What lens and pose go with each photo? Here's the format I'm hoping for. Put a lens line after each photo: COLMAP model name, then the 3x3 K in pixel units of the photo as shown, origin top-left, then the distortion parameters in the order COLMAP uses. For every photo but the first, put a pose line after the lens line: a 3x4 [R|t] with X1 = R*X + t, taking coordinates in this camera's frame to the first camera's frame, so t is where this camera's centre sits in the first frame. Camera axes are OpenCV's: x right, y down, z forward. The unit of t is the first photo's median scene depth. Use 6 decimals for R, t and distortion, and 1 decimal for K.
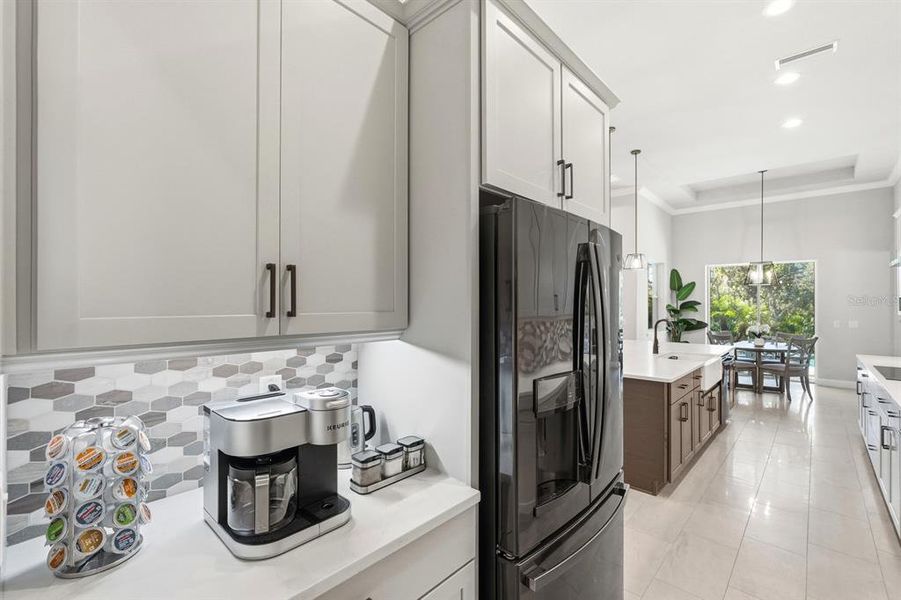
lens RADIAL K [[405.0, 0, 450.5], [0, 405.0, 300.0], [0, 0, 1]] dist [-0.005798, 0.000307]
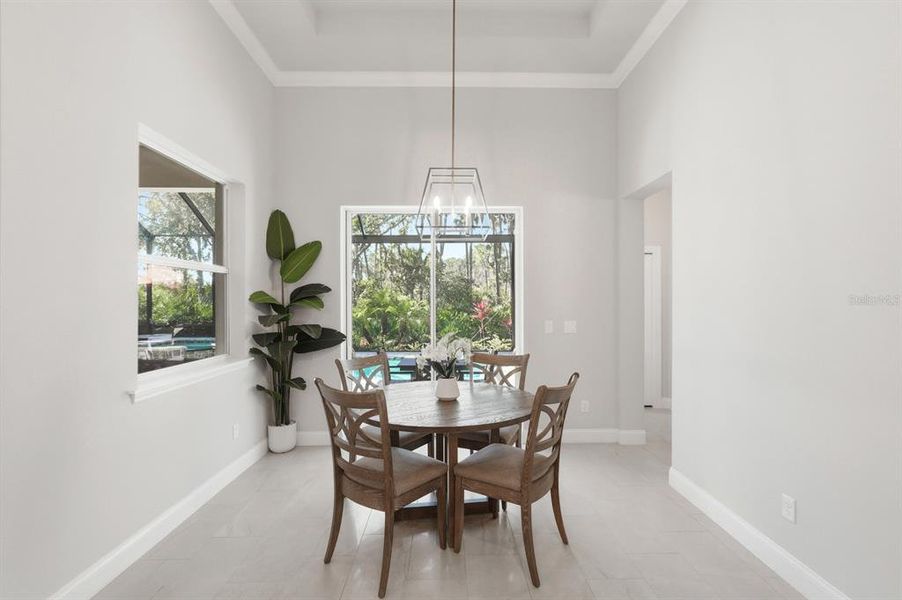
lens RADIAL K [[405.4, 0, 451.0], [0, 405.4, 300.0], [0, 0, 1]] dist [-0.005798, 0.000307]
pose [[0.734014, -0.005742, 0.679110, 0.399688], [0.002773, 0.999981, 0.005458, 0.017401], [-0.679129, -0.002123, 0.734016, 0.563359]]
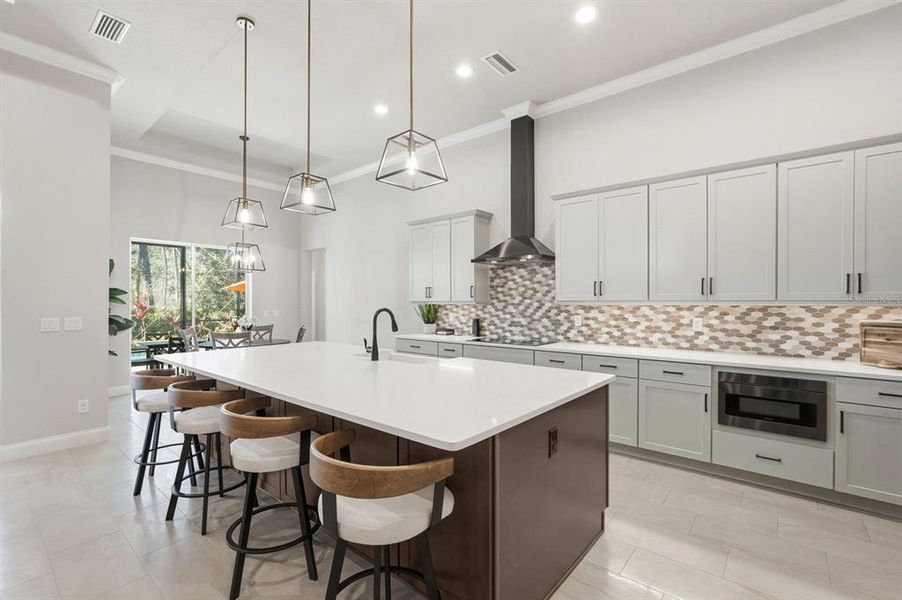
lens RADIAL K [[405.4, 0, 451.0], [0, 405.4, 300.0], [0, 0, 1]] dist [-0.005798, 0.000307]
pose [[-0.044547, -0.001195, 0.999007, -0.087223], [-0.002035, 0.999997, 0.001105, 0.015669], [-0.999005, -0.001984, -0.044549, 0.466722]]
